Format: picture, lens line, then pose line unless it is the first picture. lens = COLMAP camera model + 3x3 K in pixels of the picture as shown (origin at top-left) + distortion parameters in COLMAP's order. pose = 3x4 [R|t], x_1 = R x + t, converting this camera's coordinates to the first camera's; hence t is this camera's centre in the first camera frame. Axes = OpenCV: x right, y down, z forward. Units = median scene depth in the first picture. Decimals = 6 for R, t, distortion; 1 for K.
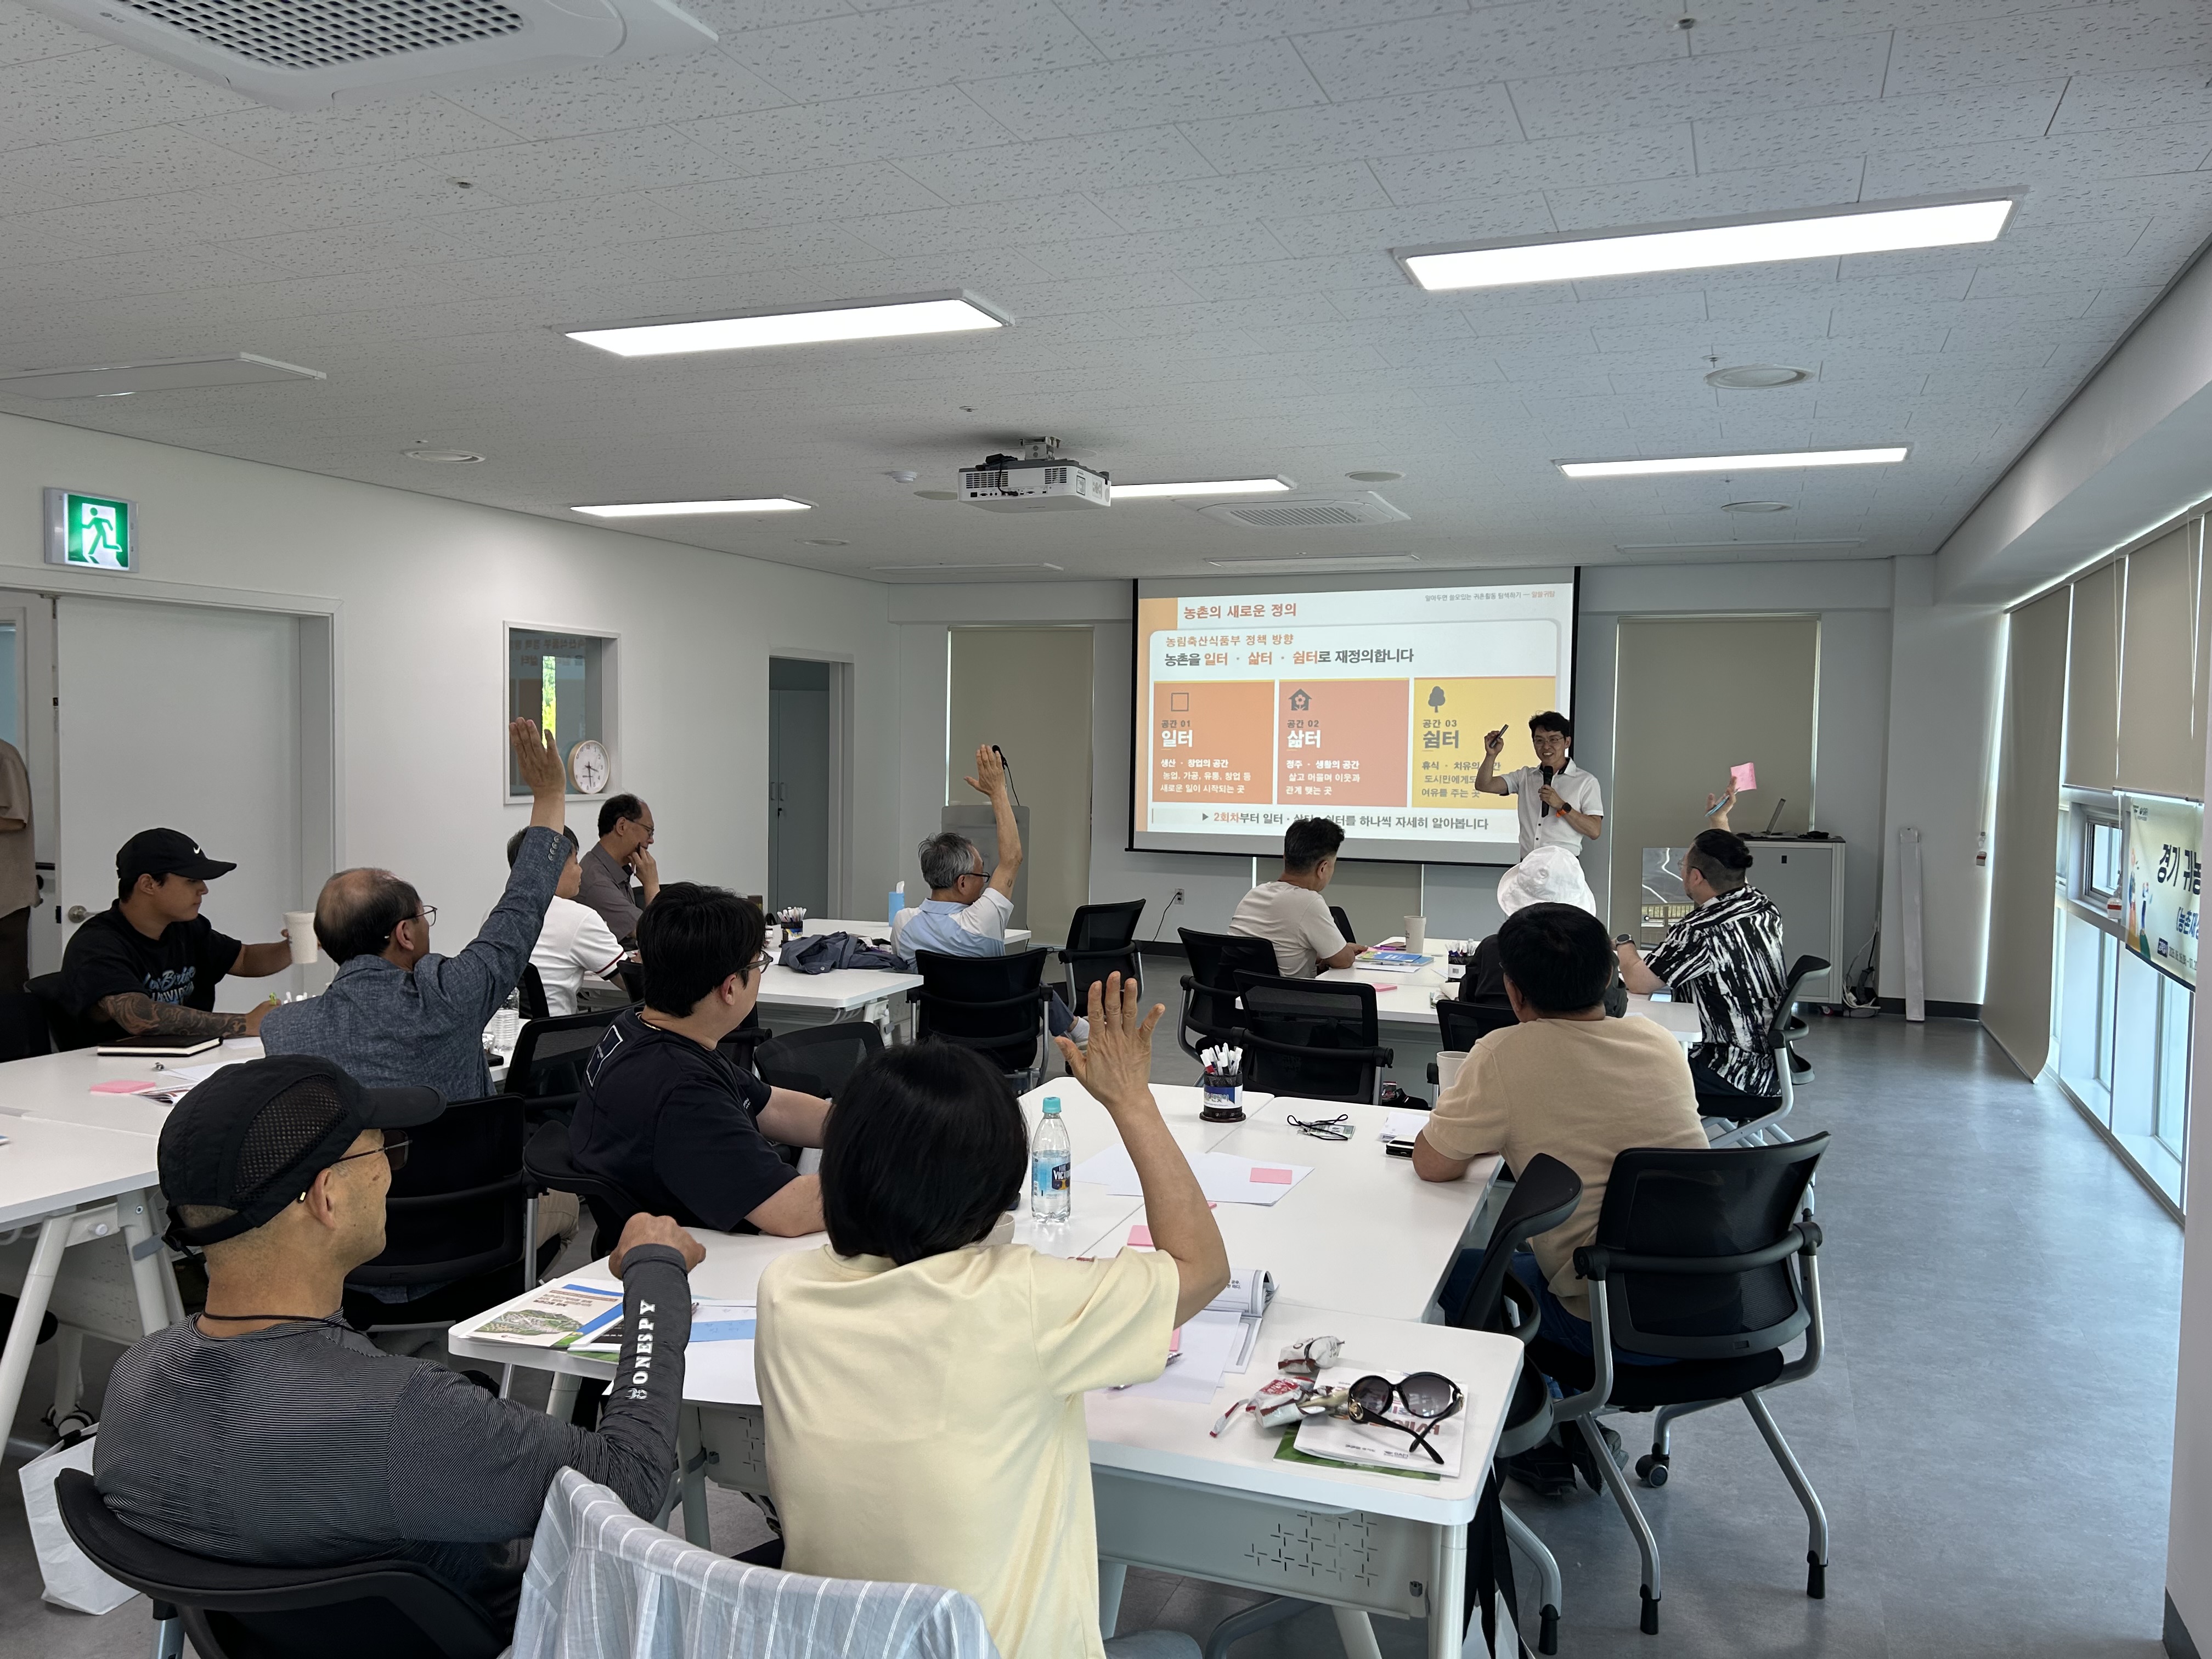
lens RADIAL K [[1628.4, 0, 1107.0], [0, 1628.4, 816.7], [0, 0, 1]] dist [0.038447, 0.007982]
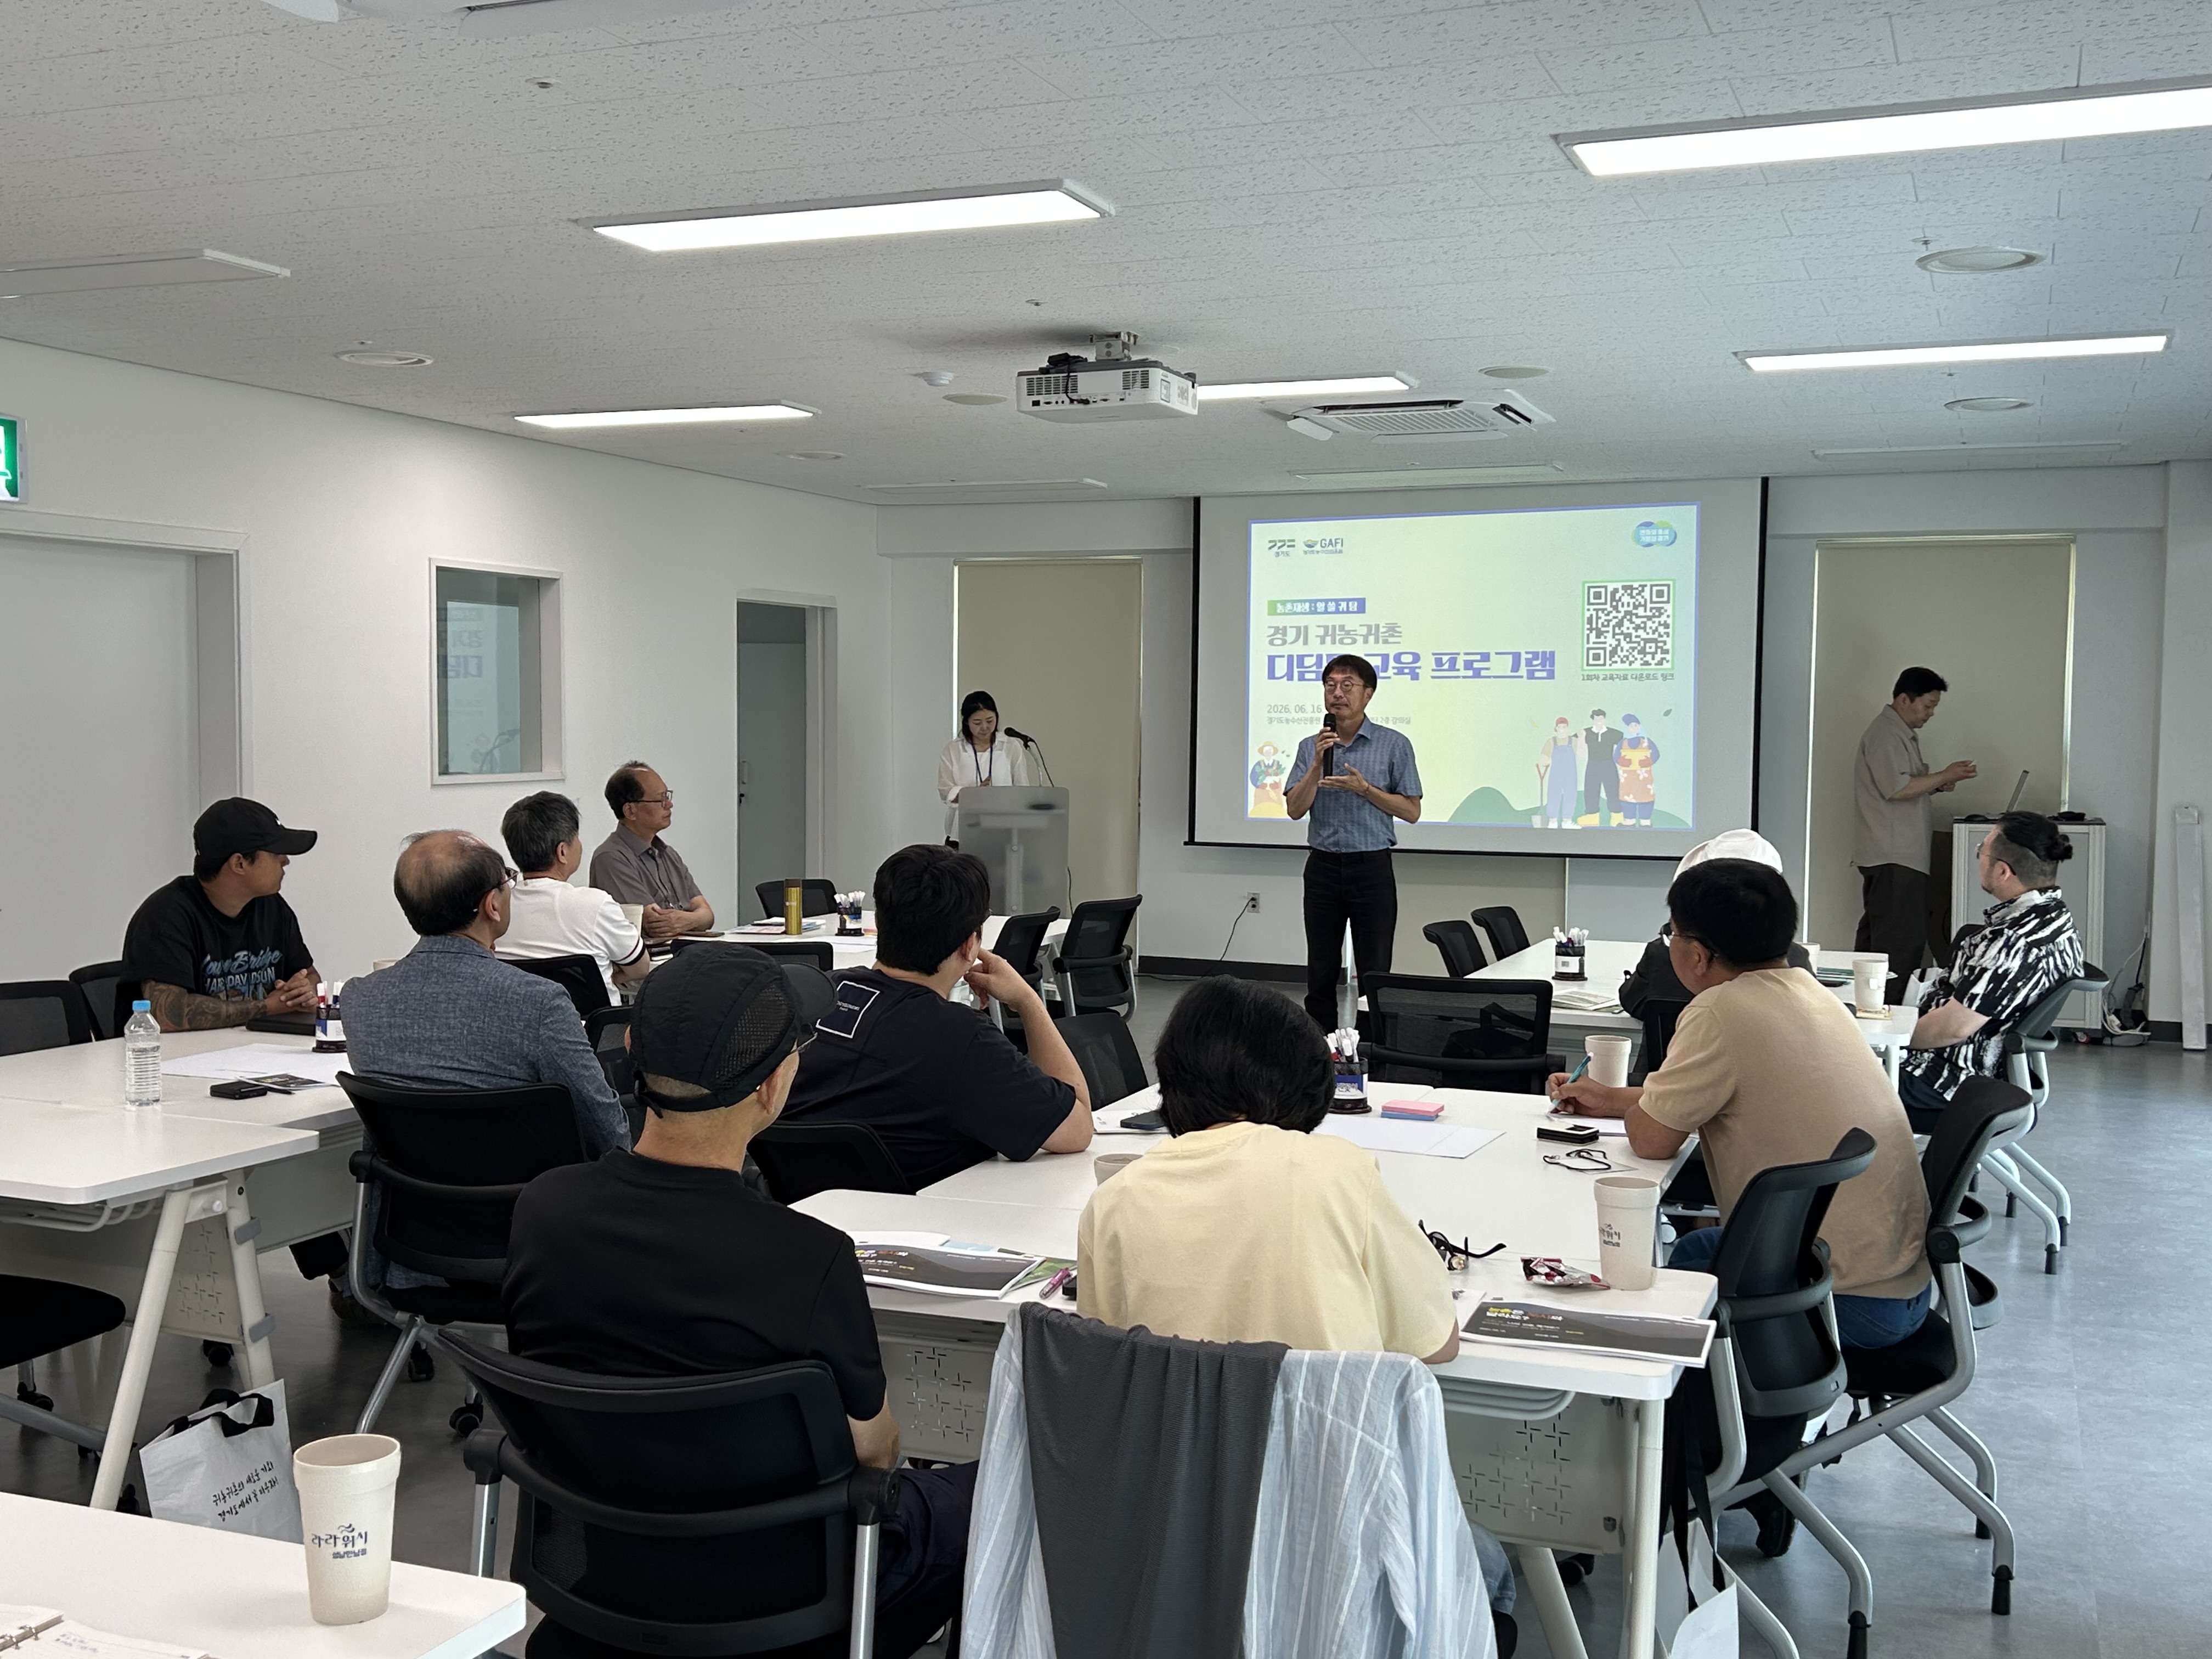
lens RADIAL K [[2233.8, 0, 1102.5], [0, 2233.8, 845.1], [0, 0, 1]] dist [0.056274, 0.000000]
pose [[0.999961, -0.006611, -0.005863, -0.053515], [0.006683, 0.999902, 0.012313, 0.017431], [0.005781, -0.012352, 0.999907, -0.179604]]
